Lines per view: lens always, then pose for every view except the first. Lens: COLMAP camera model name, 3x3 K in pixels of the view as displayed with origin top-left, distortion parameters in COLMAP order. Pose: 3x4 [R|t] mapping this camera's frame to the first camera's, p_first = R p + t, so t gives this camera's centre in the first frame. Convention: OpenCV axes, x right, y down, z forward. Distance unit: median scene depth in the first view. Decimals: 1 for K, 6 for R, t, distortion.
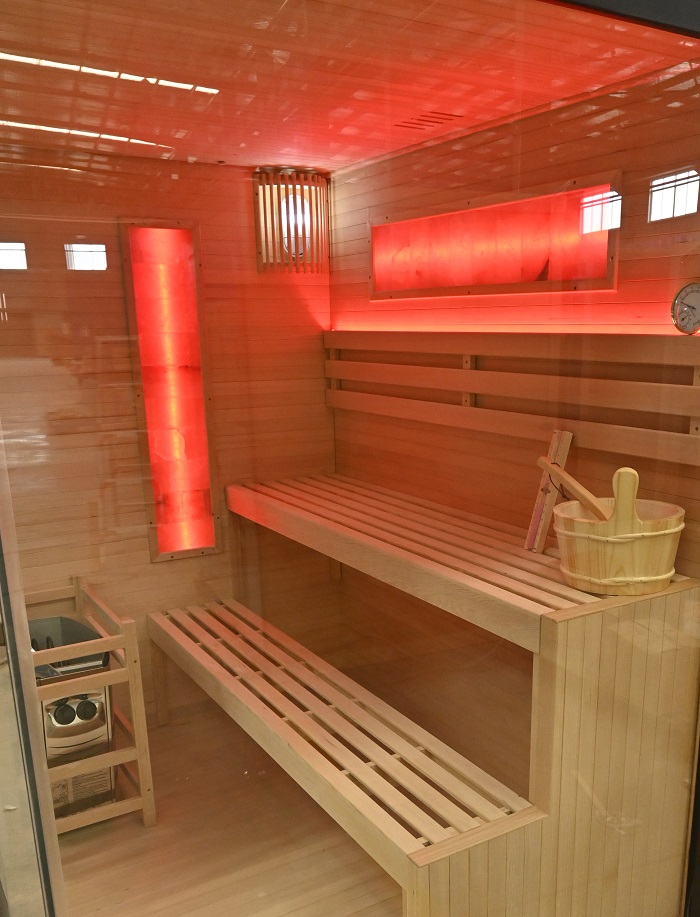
lens RADIAL K [[869.8, 0, 412.0], [0, 869.8, 557.1], [0, 0, 1]] dist [-0.008511, -0.007247]
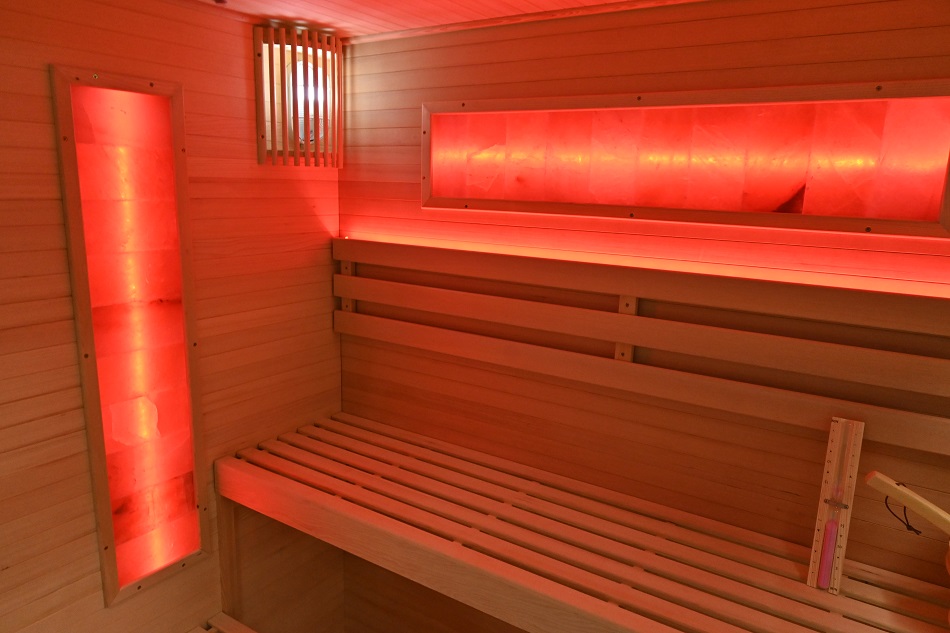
lens RADIAL K [[652.9, 0, 475.0], [0, 652.9, 316.5], [0, 0, 1]] dist [-0.001279, -0.001302]
pose [[0.911559, -0.049049, 0.408234, -0.252669], [0.072087, 0.996546, -0.041230, -0.175433], [-0.404801, 0.067012, 0.911946, 0.470172]]
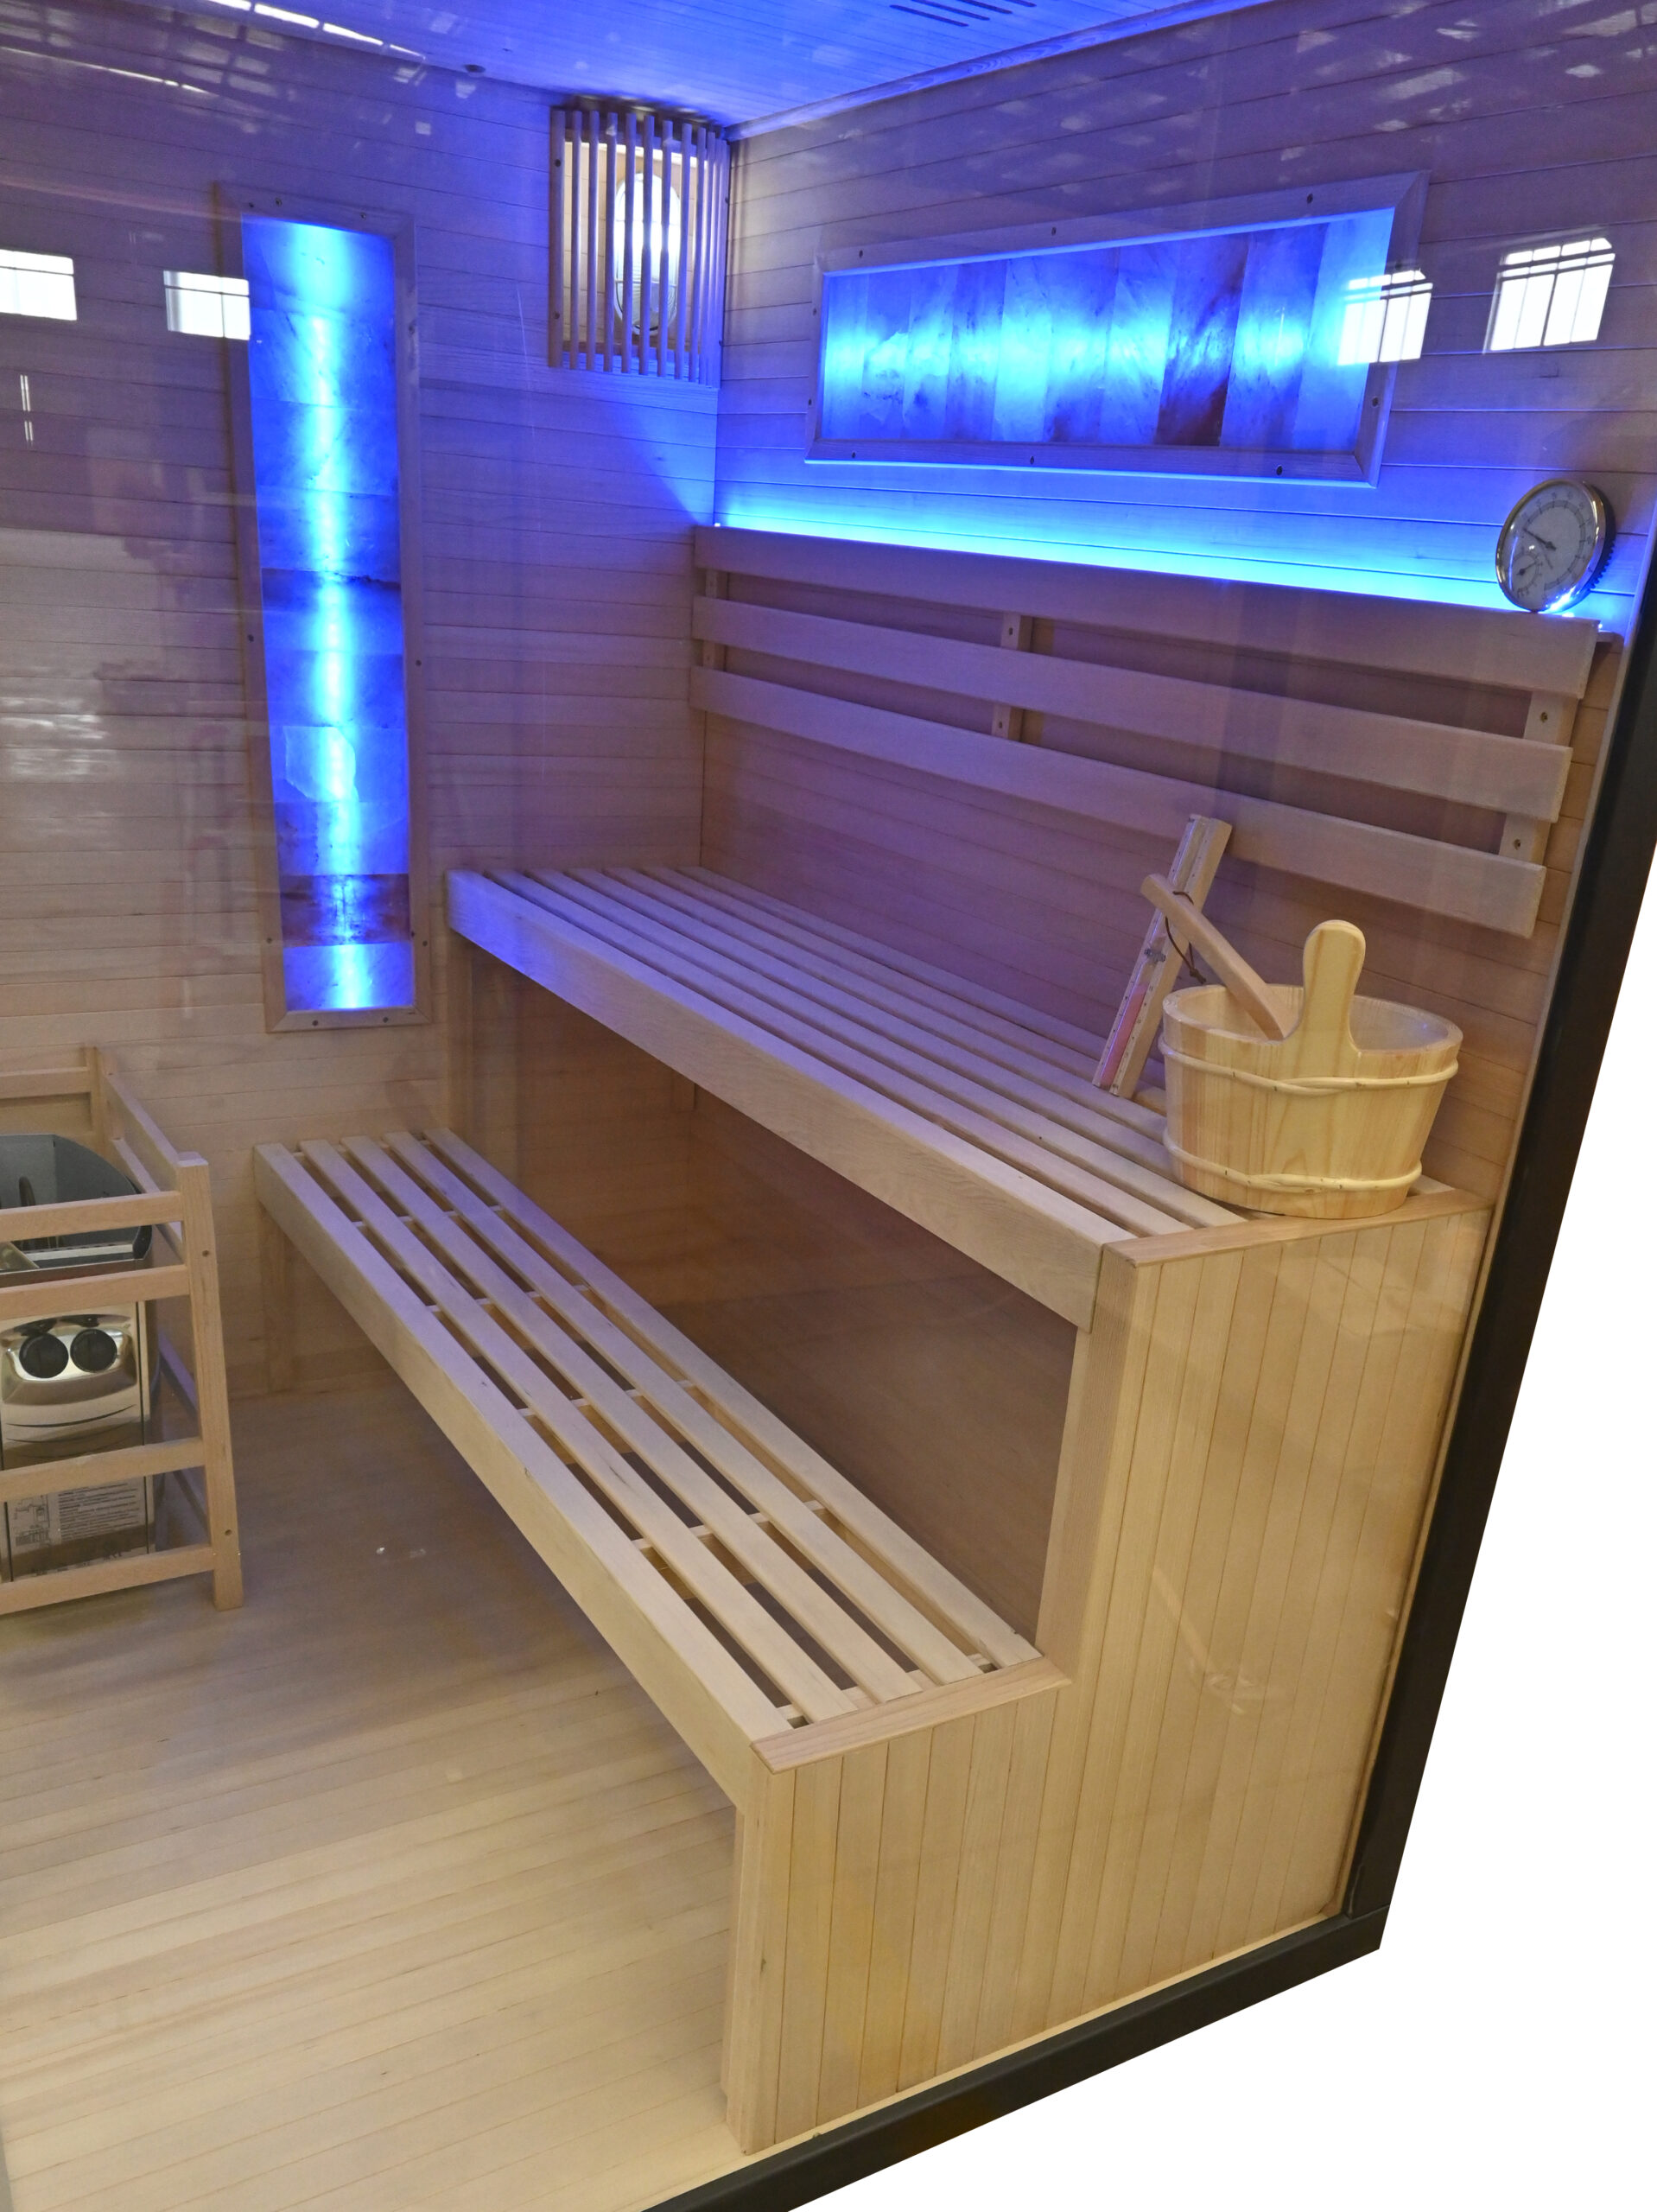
lens RADIAL K [[1832.7, 0, 900.0], [0, 1832.7, 1345.0], [0, 0, 1]] dist [-0.007302, -0.001091]
pose [[0.995550, 0.091707, 0.021658, 0.018443], [-0.093934, 0.984050, 0.151070, -0.008129], [-0.007459, -0.152433, 0.988286, 0.048131]]
